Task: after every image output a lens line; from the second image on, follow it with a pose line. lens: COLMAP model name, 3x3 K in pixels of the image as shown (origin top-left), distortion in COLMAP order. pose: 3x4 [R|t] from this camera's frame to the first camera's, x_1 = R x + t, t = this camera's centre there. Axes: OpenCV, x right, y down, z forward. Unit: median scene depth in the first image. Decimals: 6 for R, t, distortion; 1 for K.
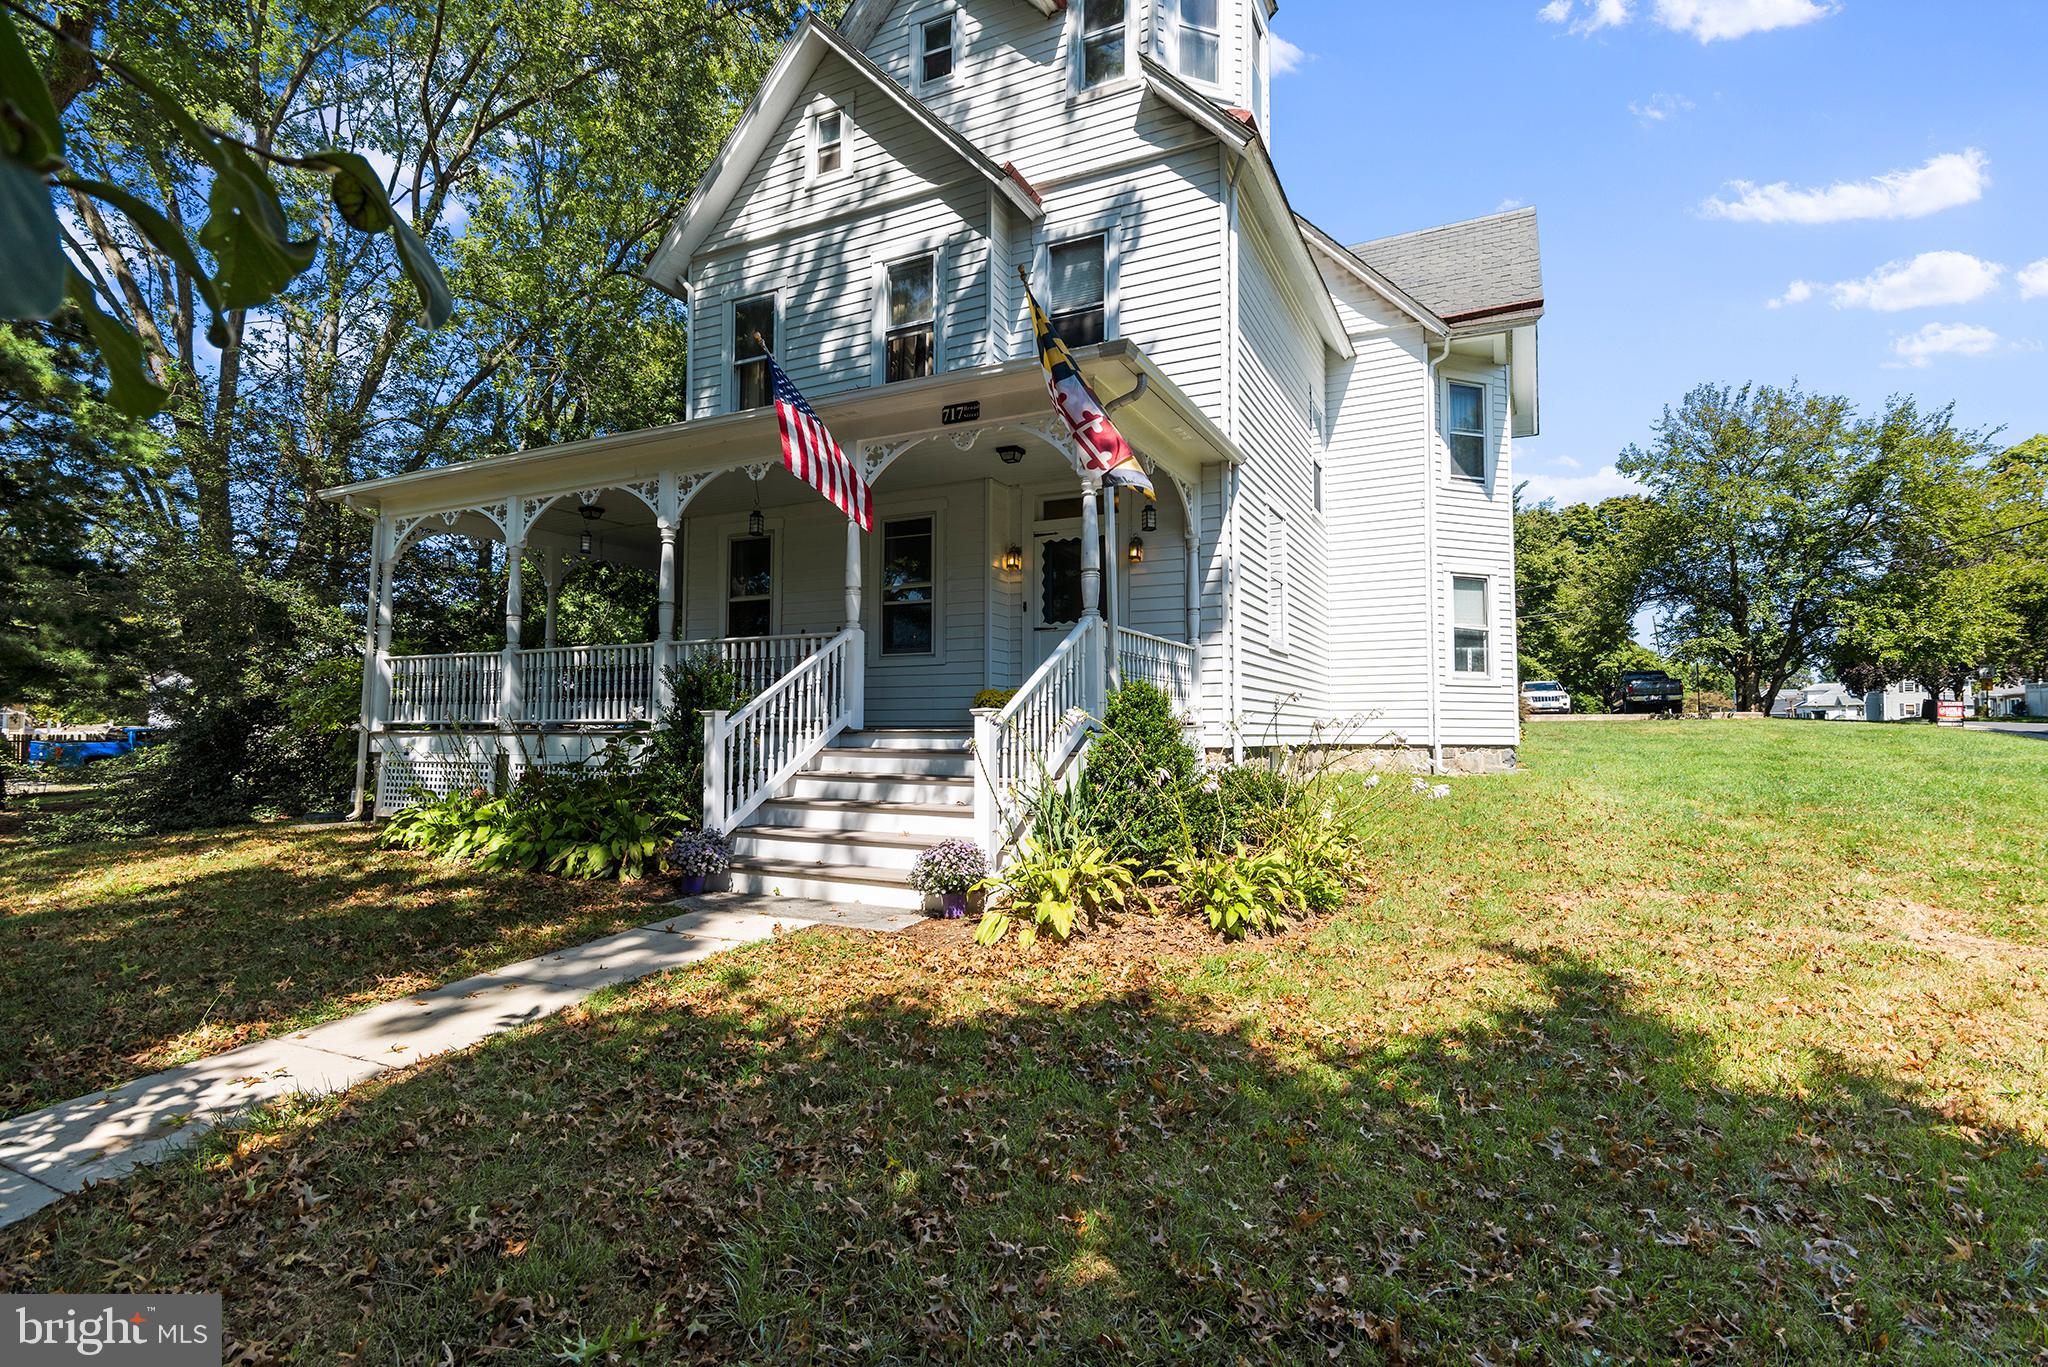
lens RADIAL K [[977.8, 0, 1068.0], [0, 977.8, 702.3], [0, 0, 1]] dist [-0.000110, -0.000232]
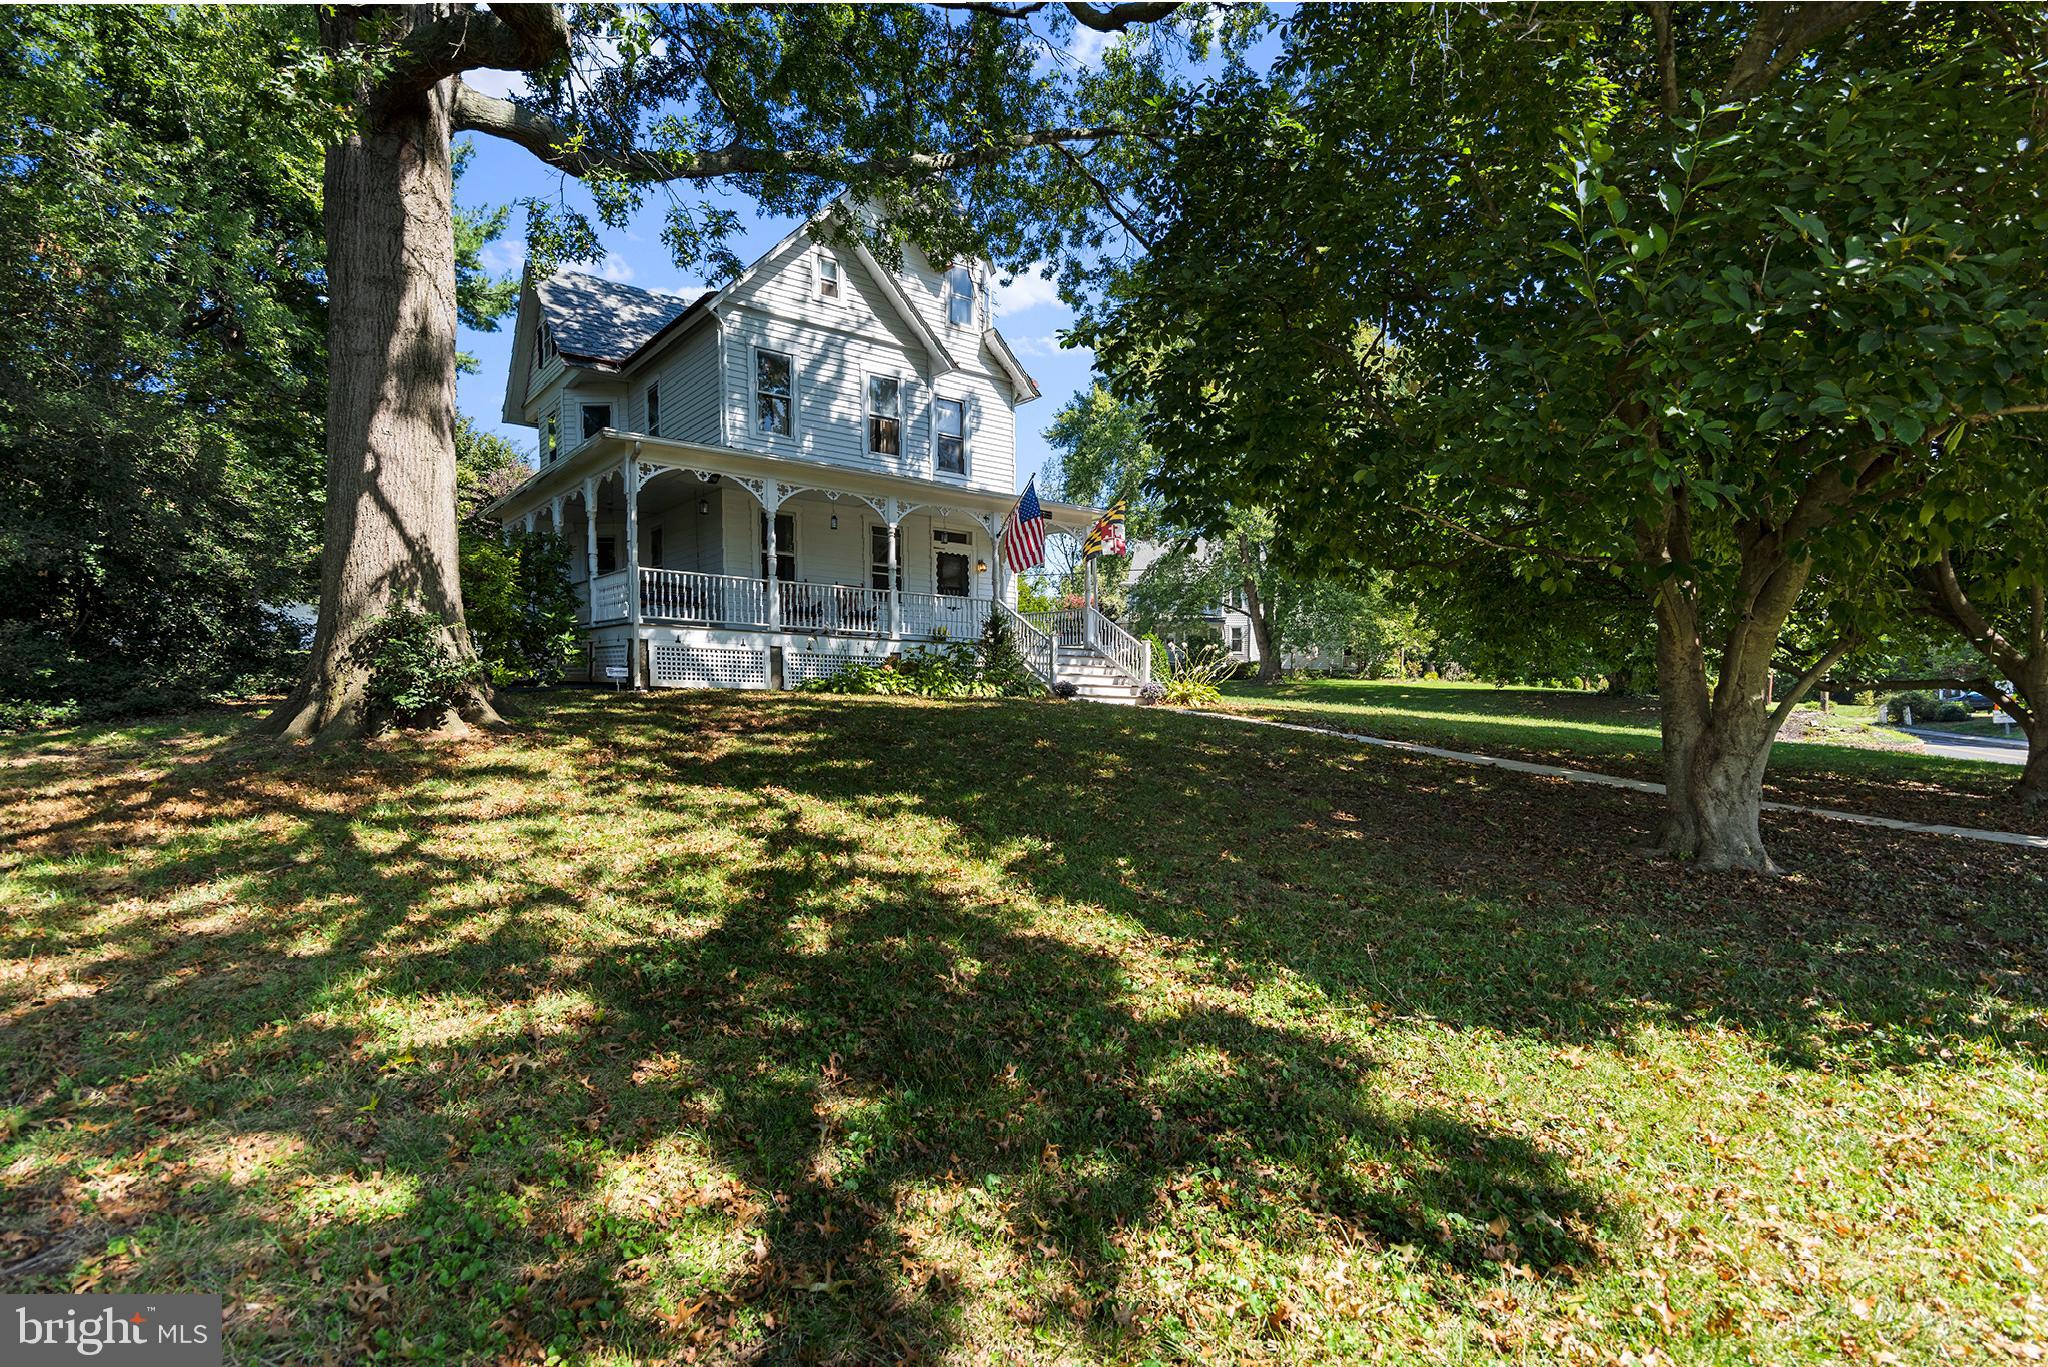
lens RADIAL K [[1050.4, 0, 1027.3], [0, 1050.4, 734.7], [0, 0, 1]] dist [0.039166, -0.000072]
pose [[0.454924, -0.023687, 0.890215, -1.792274], [-0.040720, 0.998047, 0.047365, 0.091084], [-0.889599, -0.057797, 0.453071, -0.134540]]
